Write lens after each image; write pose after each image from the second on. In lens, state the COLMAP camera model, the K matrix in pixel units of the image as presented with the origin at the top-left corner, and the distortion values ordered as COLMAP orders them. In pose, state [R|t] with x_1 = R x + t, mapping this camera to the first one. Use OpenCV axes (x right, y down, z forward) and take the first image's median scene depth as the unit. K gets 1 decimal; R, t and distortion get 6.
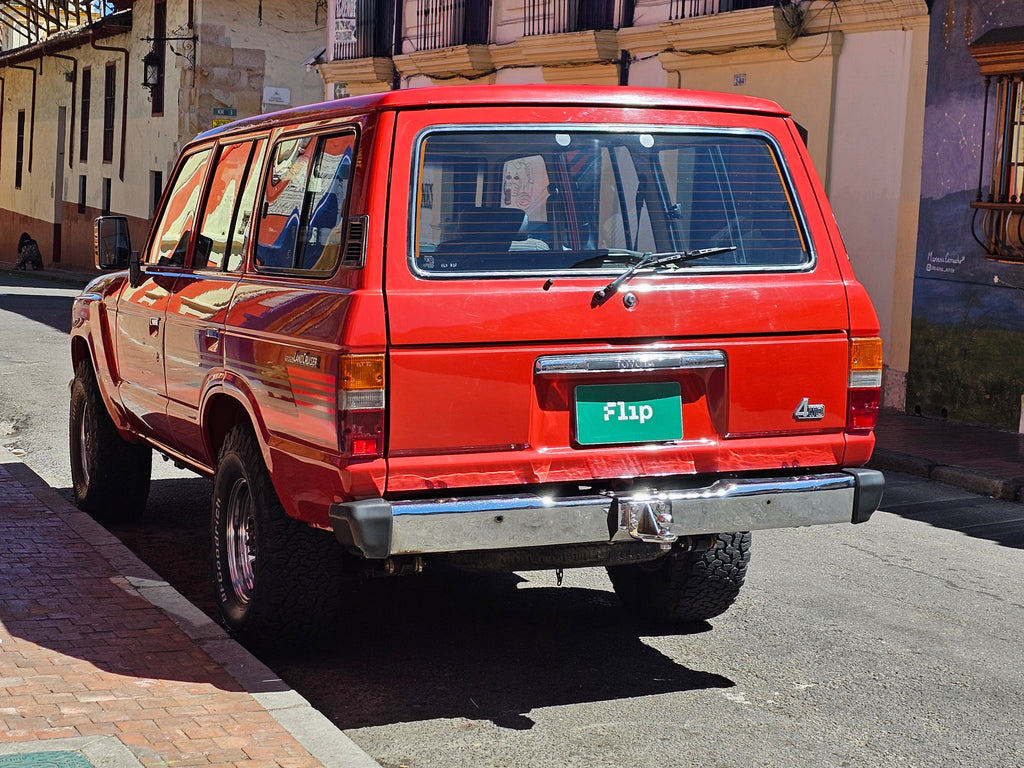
lens RADIAL K [[1900.7, 0, 569.0], [0, 1900.7, 319.9], [0, 0, 1]] dist [0.113303, 0.000000]
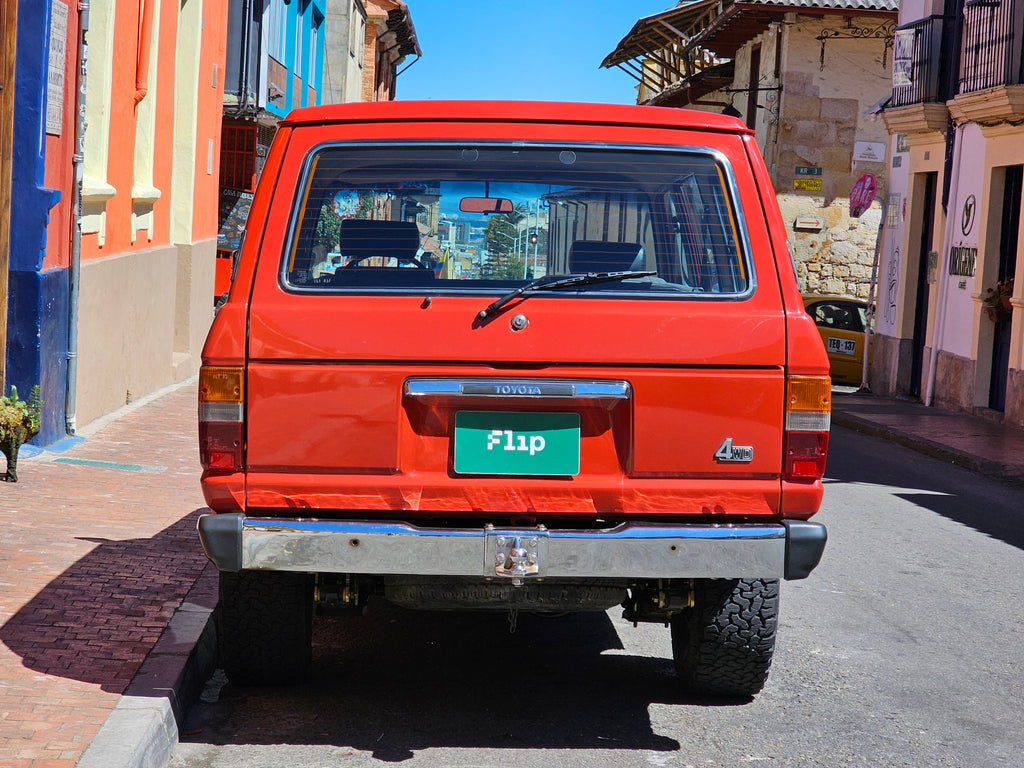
lens RADIAL K [[2248.8, 0, 555.0], [0, 2248.8, 409.4], [0, 0, 1]] dist [0.014959, 0.000000]
pose [[0.933346, 0.034037, -0.357360, 0.386823], [-0.036779, 0.999323, -0.000878, 0.028119], [0.357088, 0.013963, 0.933966, -0.032017]]
